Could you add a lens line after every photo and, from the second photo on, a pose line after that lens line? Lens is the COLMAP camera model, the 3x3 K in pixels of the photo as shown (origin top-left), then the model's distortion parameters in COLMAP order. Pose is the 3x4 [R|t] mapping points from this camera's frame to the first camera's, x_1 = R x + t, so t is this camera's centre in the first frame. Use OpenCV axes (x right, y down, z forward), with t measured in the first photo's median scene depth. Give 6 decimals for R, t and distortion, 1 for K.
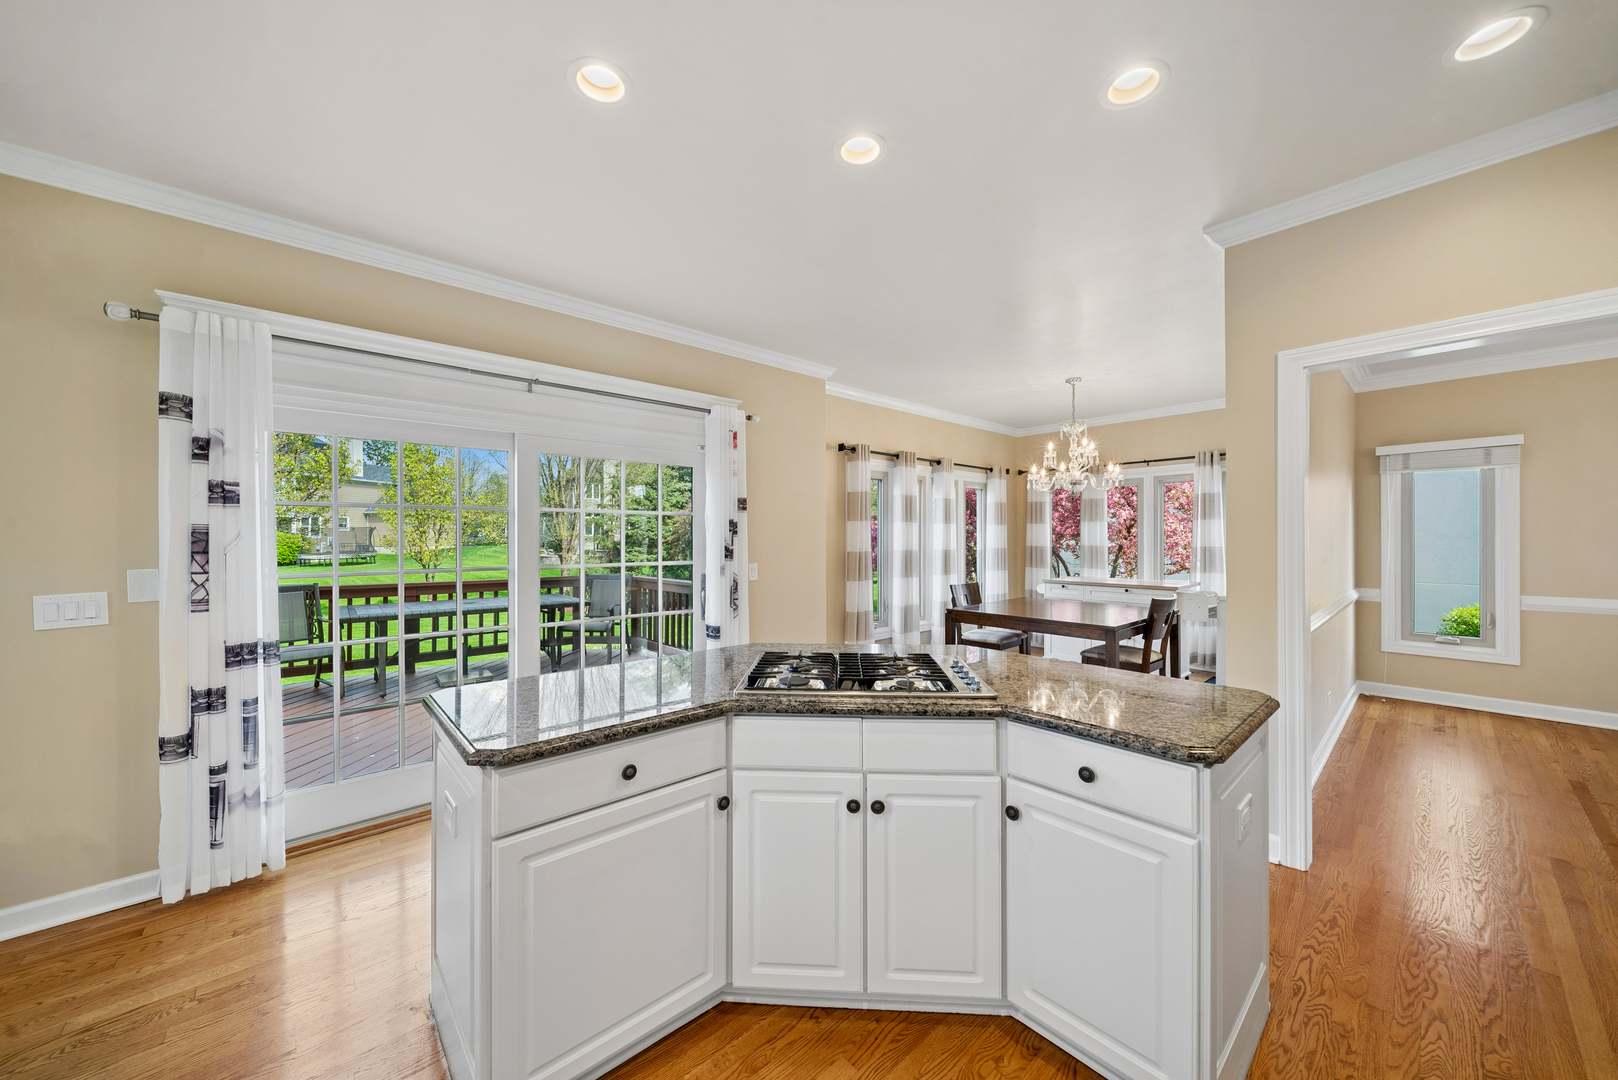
lens RADIAL K [[573.2, 0, 807.2], [0, 573.2, 536.1], [0, 0, 1]] dist [-0.001532, -0.000288]
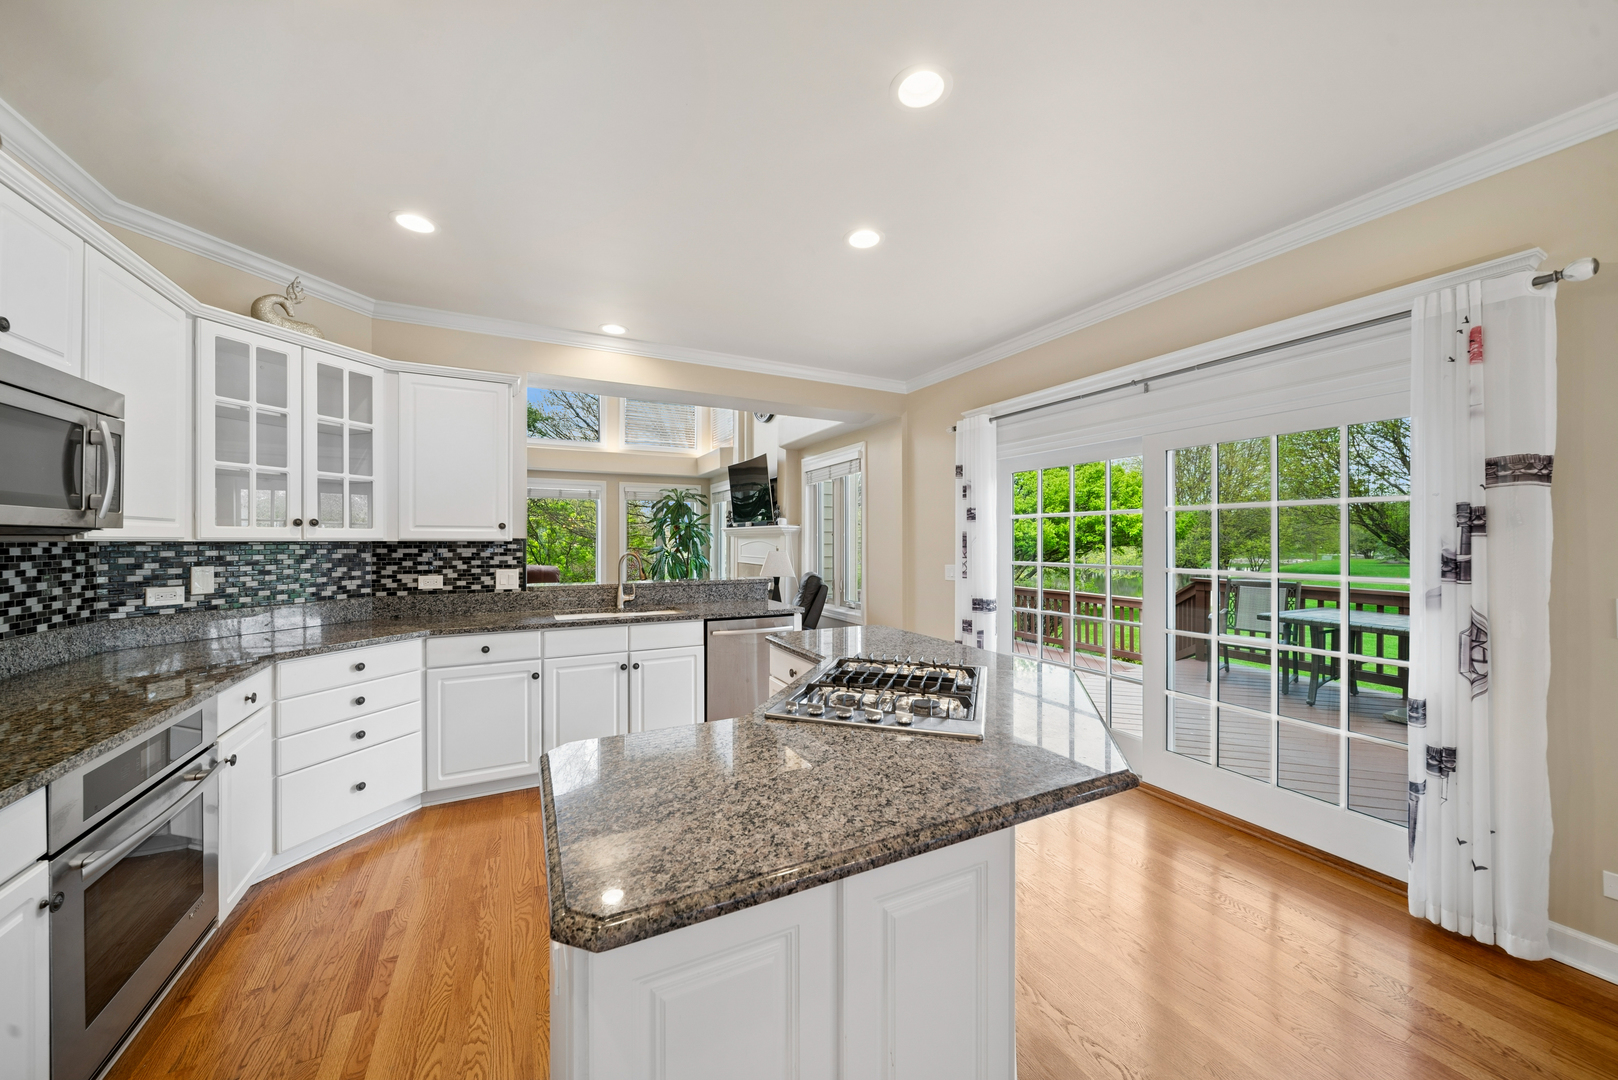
lens RADIAL K [[573.2, 0, 816.4], [0, 573.2, 541.9], [0, 0, 1]] dist [-0.001532, -0.000288]
pose [[-0.242497, 0.006711, -0.970129, 0.506982], [0.003513, 0.999976, 0.006039, 0.000100], [0.970146, -0.001944, -0.242515, 0.560370]]
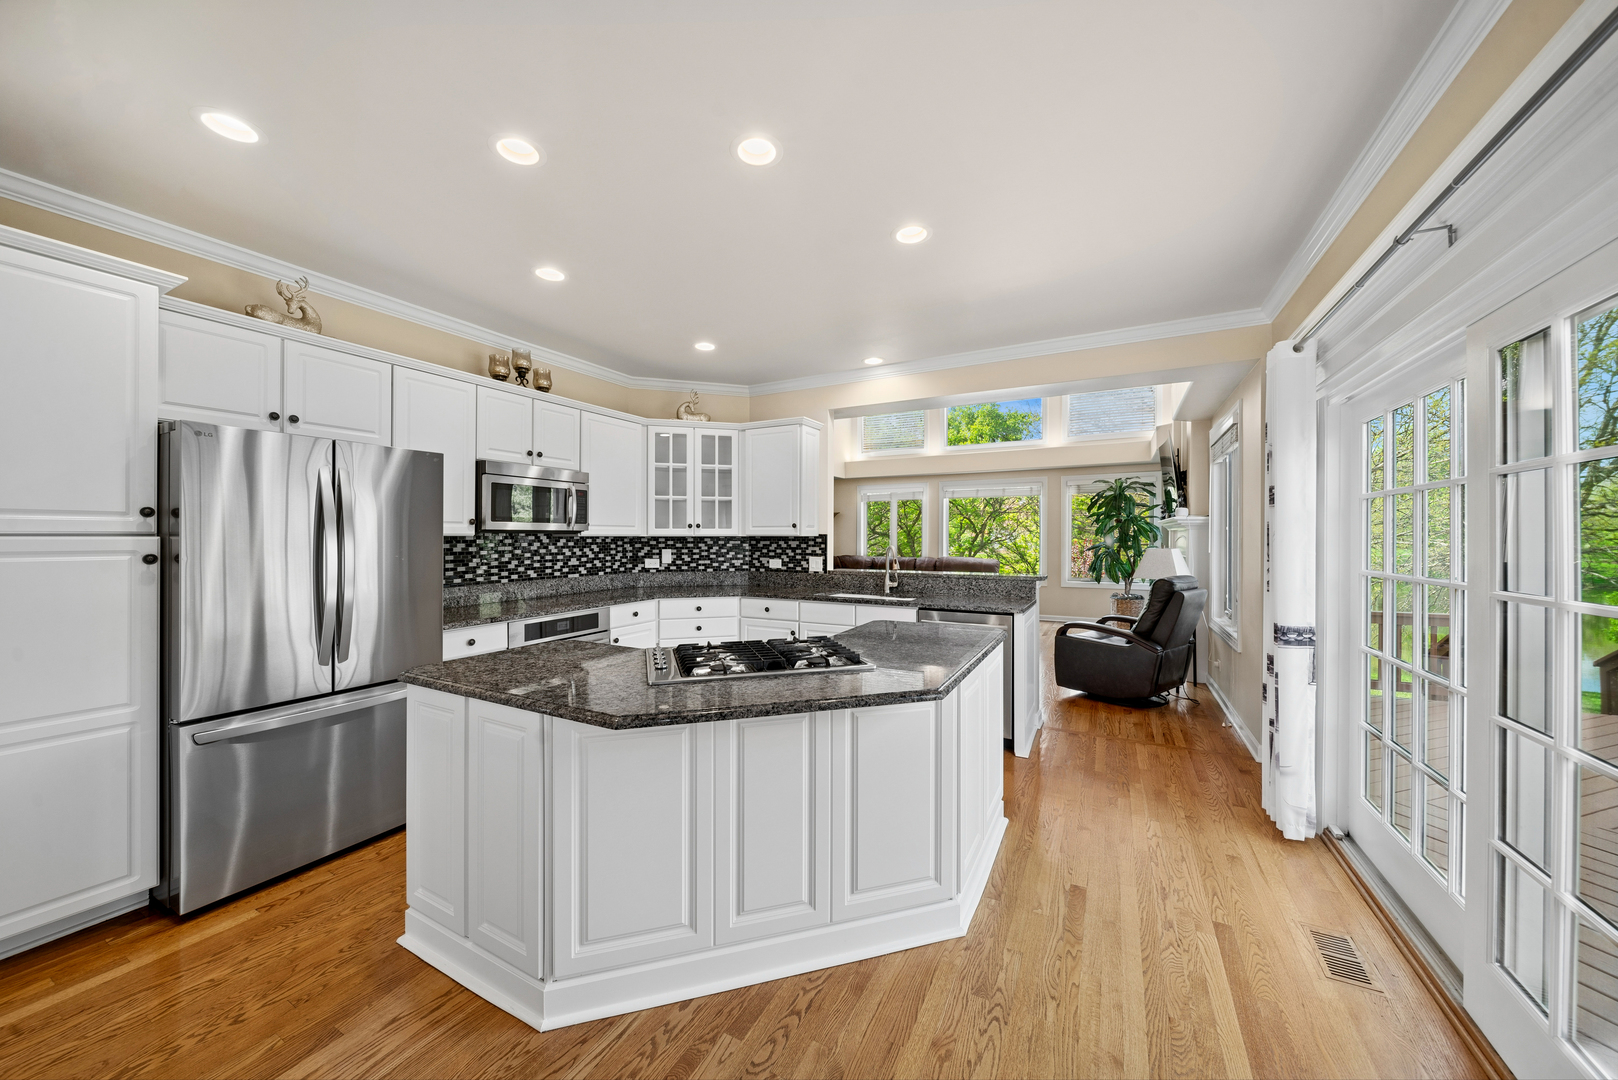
lens RADIAL K [[573.2, 0, 809.4], [0, 573.2, 540.8], [0, 0, 1]] dist [-0.001532, -0.000288]
pose [[-0.936184, 0.008156, -0.351416, 0.190167], [0.005886, 0.999954, 0.007527, 0.002967], [0.351461, 0.004978, -0.936189, 1.042569]]
